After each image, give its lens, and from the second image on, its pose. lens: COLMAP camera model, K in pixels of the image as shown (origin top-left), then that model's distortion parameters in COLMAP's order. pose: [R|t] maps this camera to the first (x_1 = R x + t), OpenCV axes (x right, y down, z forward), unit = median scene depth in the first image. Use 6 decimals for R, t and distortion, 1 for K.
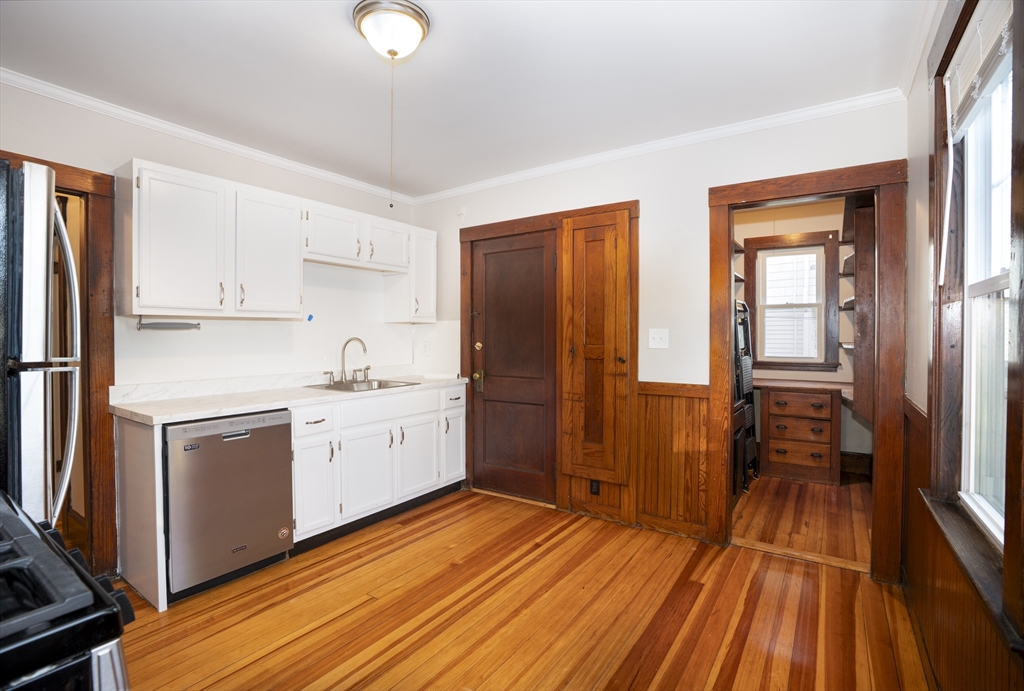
lens RADIAL K [[477.5, 0, 508.7], [0, 477.5, 343.4], [0, 0, 1]] dist [-0.053797, 0.015049]
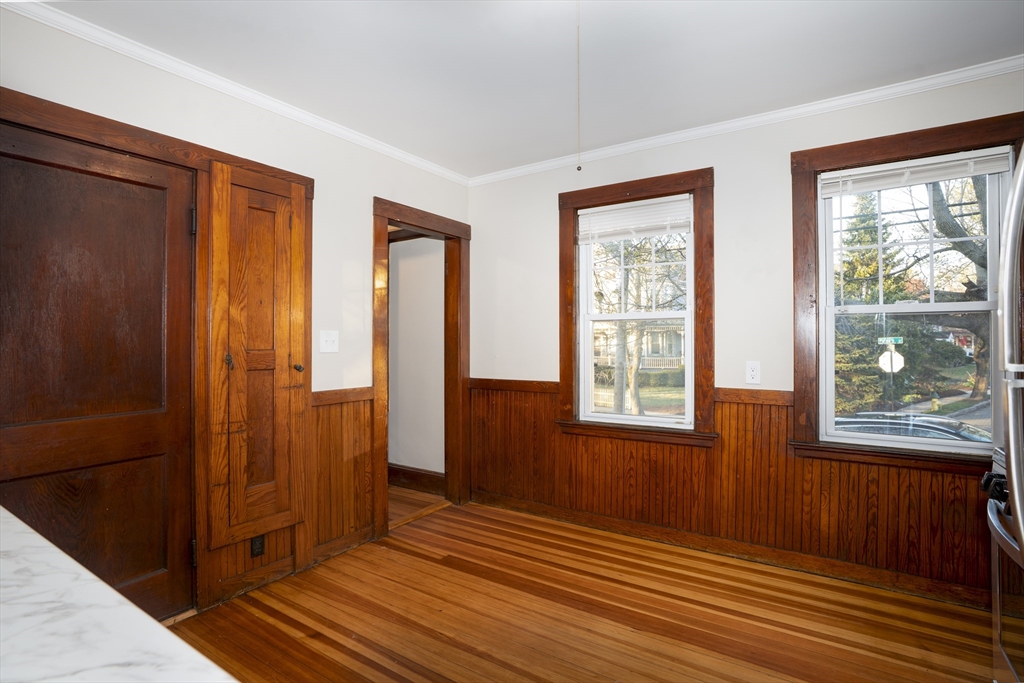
lens RADIAL K [[506.7, 0, 509.8], [0, 506.7, 338.4], [0, 0, 1]] dist [-0.017658, 0.000294]
pose [[0.002221, 0.004162, 0.999989, -0.634079], [0.017324, 0.999841, -0.004200, -0.006104], [-0.999847, 0.017333, 0.002148, 0.648947]]
